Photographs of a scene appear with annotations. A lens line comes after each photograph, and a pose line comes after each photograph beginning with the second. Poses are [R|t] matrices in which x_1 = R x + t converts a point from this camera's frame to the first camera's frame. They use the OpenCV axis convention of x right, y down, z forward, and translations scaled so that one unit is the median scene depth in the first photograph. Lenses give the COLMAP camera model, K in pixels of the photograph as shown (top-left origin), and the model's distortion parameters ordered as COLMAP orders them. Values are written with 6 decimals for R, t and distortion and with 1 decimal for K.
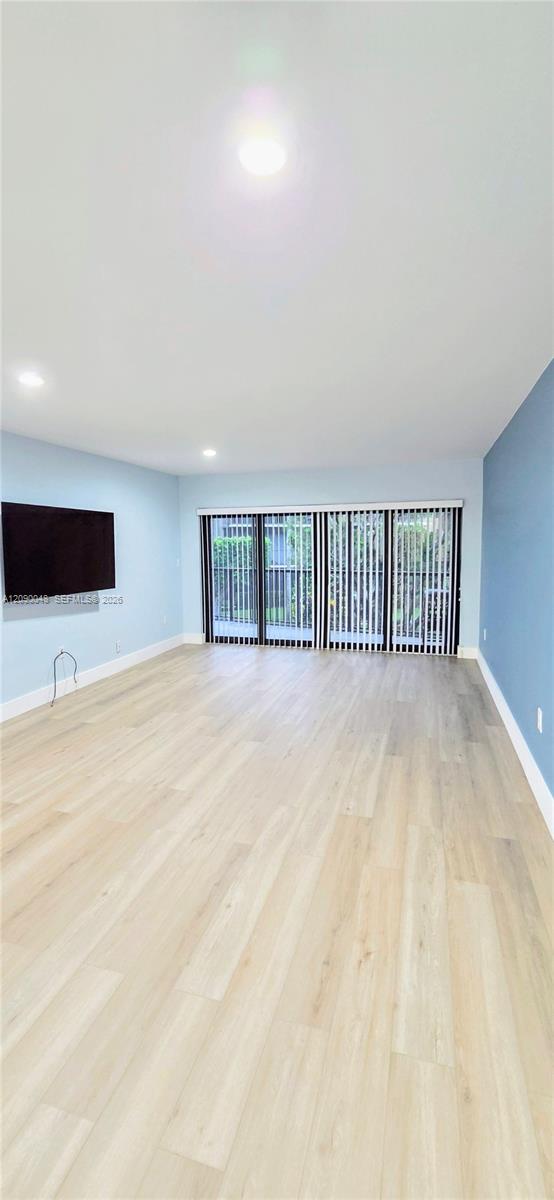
lens RADIAL K [[497.9, 0, 277.6], [0, 497.9, 591.2], [0, 0, 1]] dist [-0.001314, 0.000614]
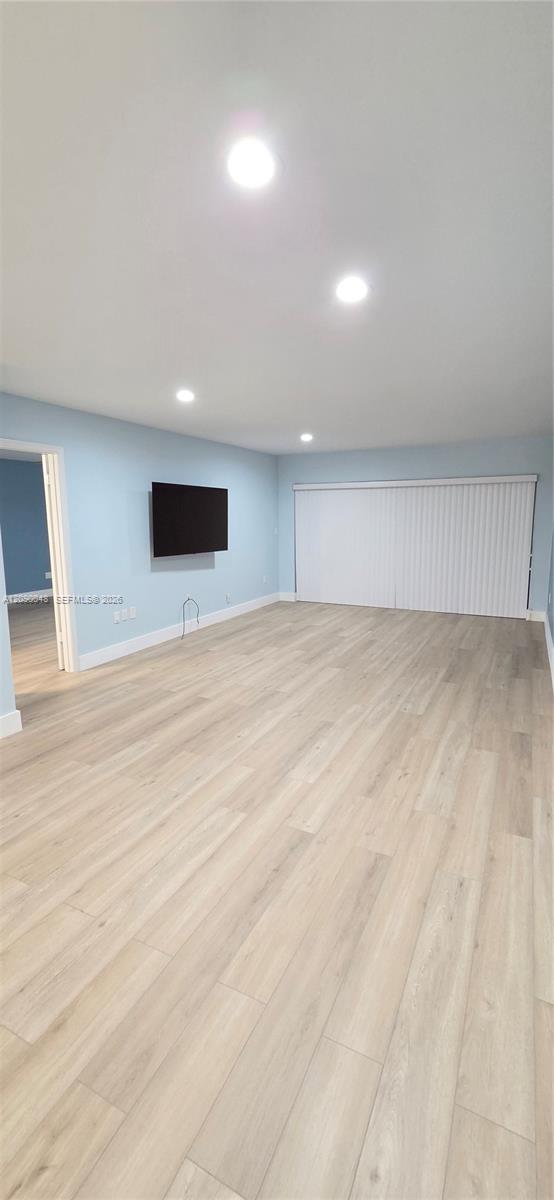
lens RADIAL K [[494.1, 0, 278.5], [0, 494.1, 593.4], [0, 0, 1]] dist [-0.000511, 0.000235]
pose [[0.984617, 0.032200, -0.171731, 0.018899], [-0.021842, 0.997845, 0.061867, 0.038310], [0.173353, -0.057164, 0.983199, -0.323093]]
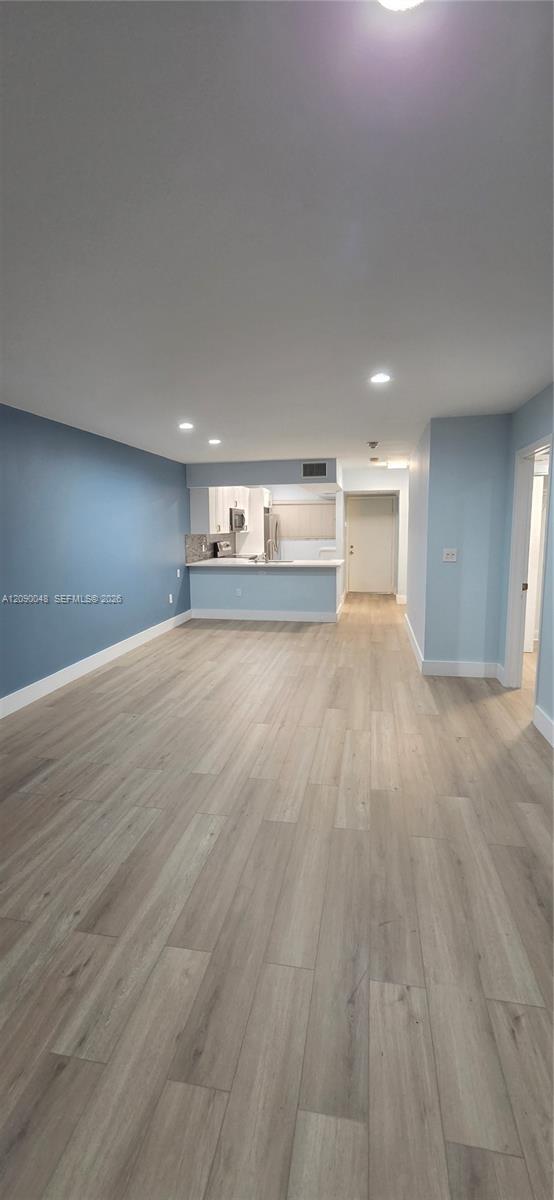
lens RADIAL K [[497.9, 0, 277.6], [0, 497.9, 591.2], [0, 0, 1]] dist [-0.001314, 0.000614]
pose [[-0.994255, 0.036503, -0.100625, -0.116405], [0.012723, 0.973693, 0.227507, -0.197858], [0.106283, 0.224920, -0.968563, 2.021454]]
